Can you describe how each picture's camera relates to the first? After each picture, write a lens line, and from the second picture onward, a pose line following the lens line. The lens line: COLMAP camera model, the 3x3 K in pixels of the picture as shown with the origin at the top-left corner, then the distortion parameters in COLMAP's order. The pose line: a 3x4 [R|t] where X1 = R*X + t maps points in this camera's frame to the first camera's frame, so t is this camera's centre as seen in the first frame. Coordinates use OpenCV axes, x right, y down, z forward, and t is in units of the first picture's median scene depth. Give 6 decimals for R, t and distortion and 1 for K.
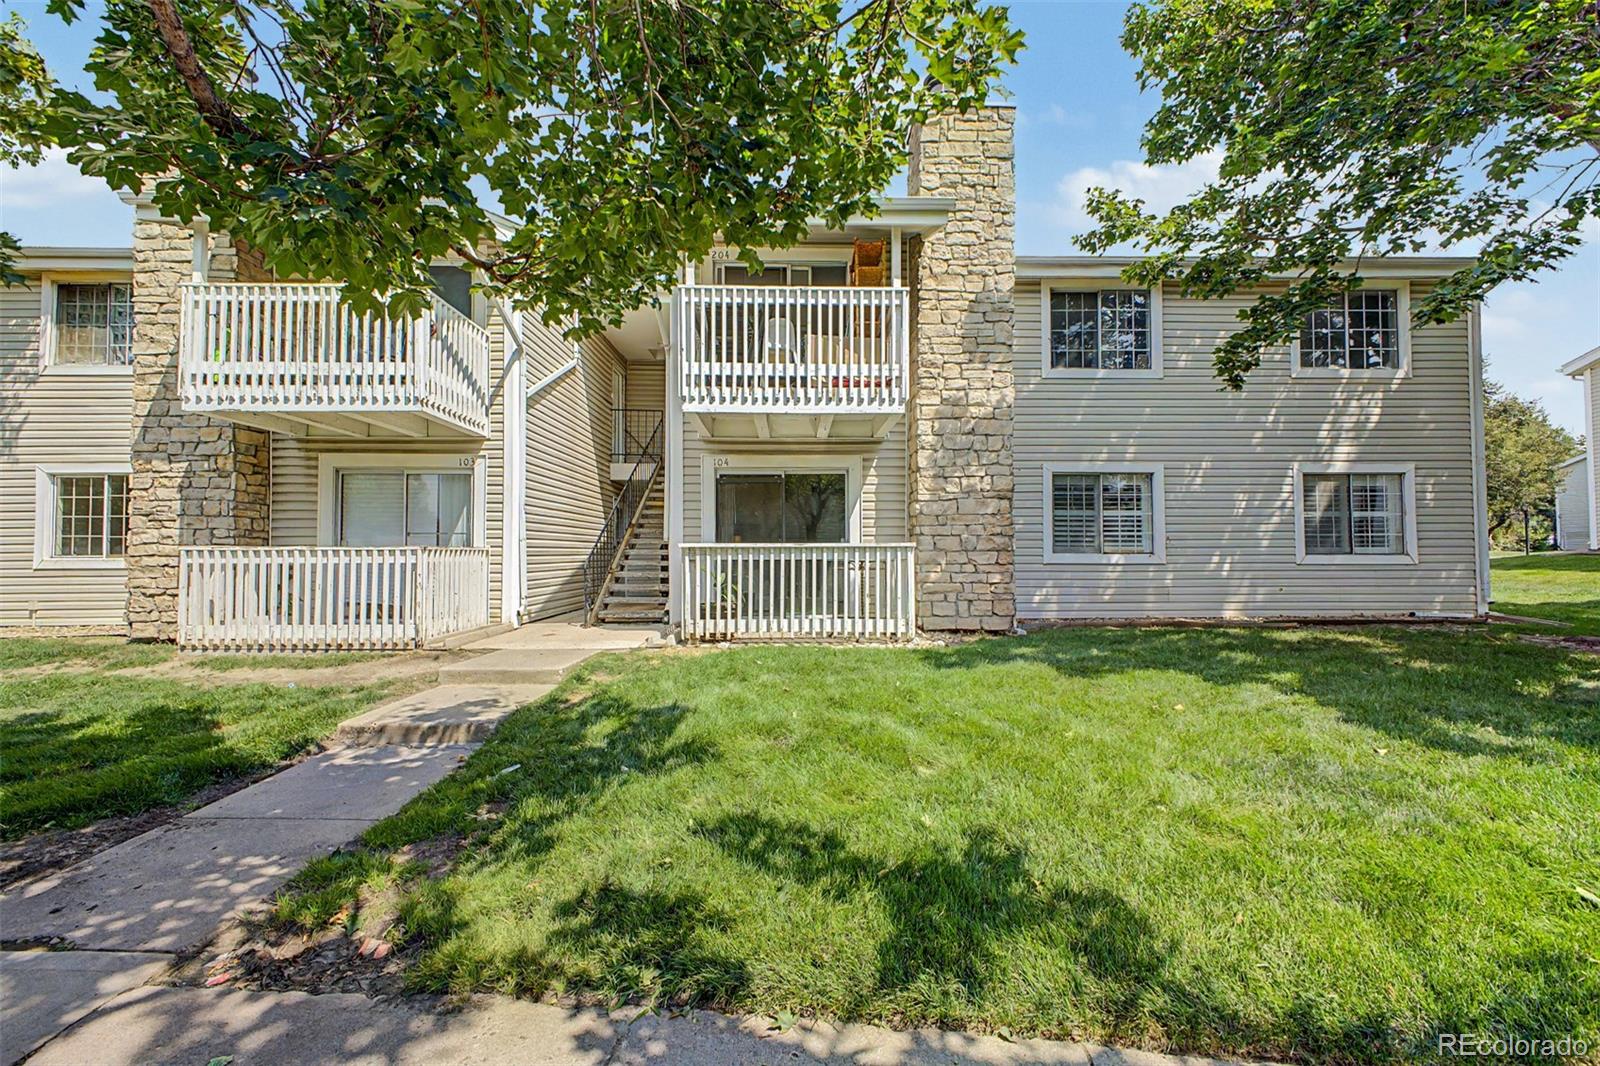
lens RADIAL K [[639.5, 0, 796.8], [0, 639.5, 515.0], [0, 0, 1]] dist [0.001378, -0.000363]
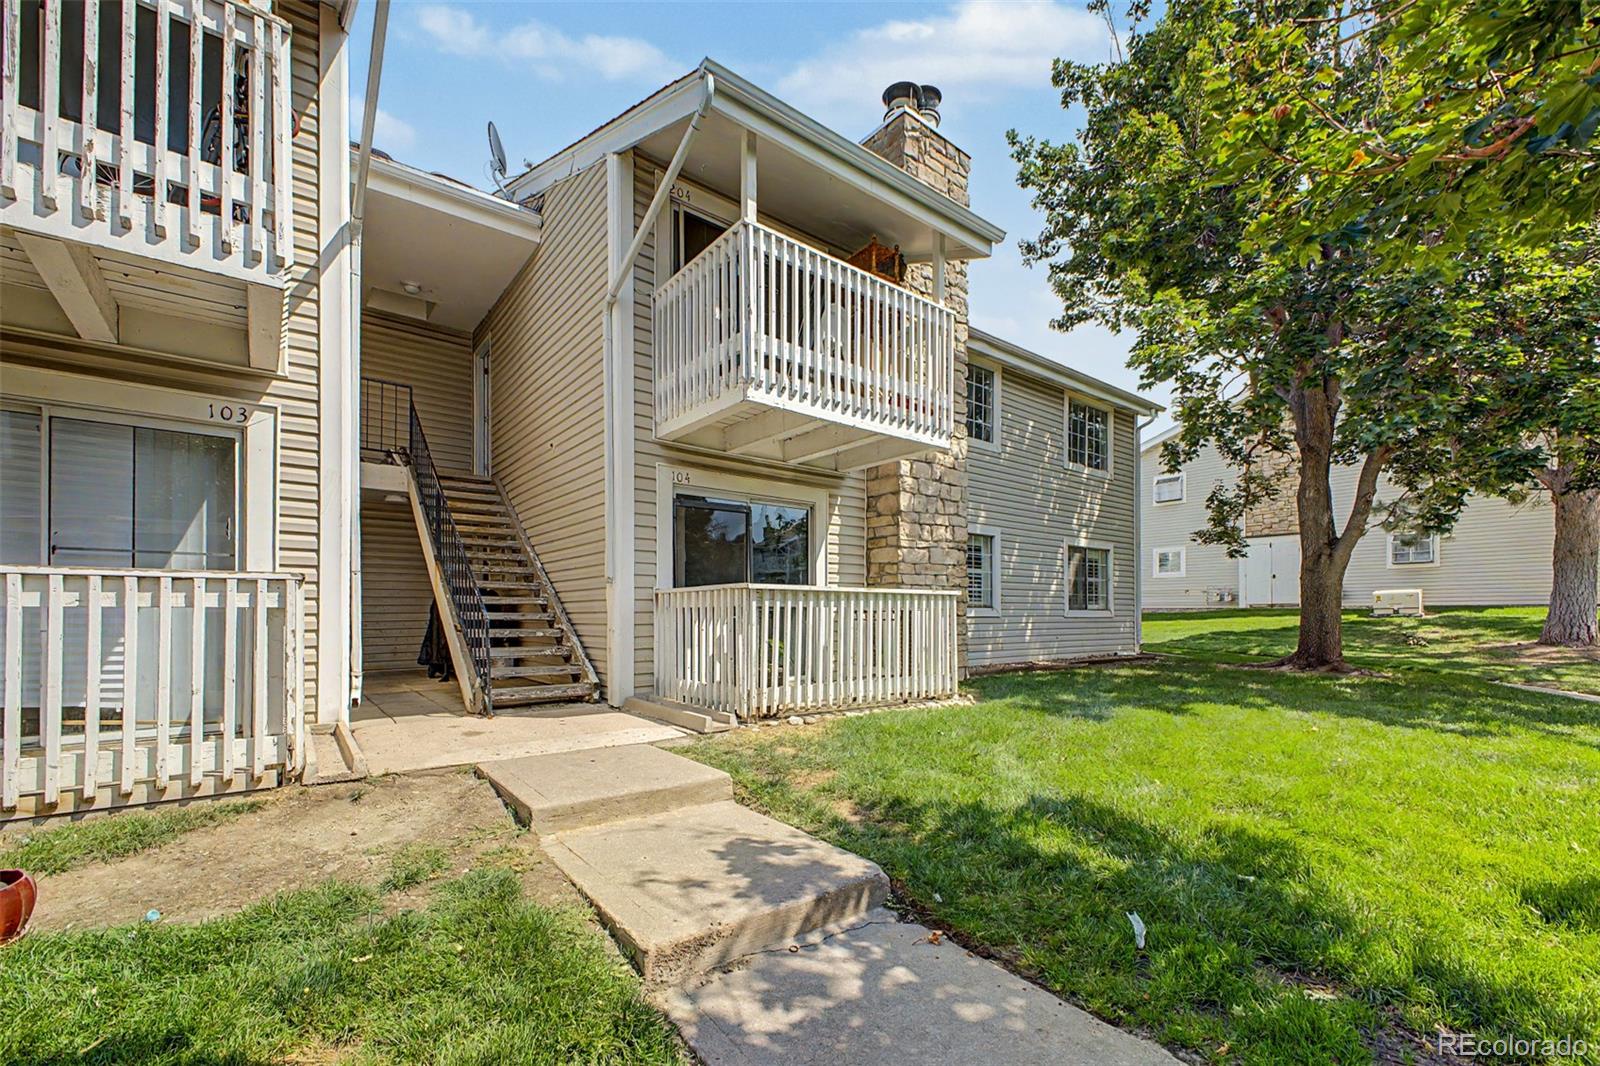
lens RADIAL K [[671.4, 0, 797.9], [0, 671.4, 596.3], [0, 0, 1]] dist [-0.000778, -0.000056]
pose [[0.792477, 0.020641, 0.609552, -0.484050], [-0.042773, 0.998847, 0.021786, 0.032105], [-0.608399, -0.043337, 0.792447, 0.299426]]
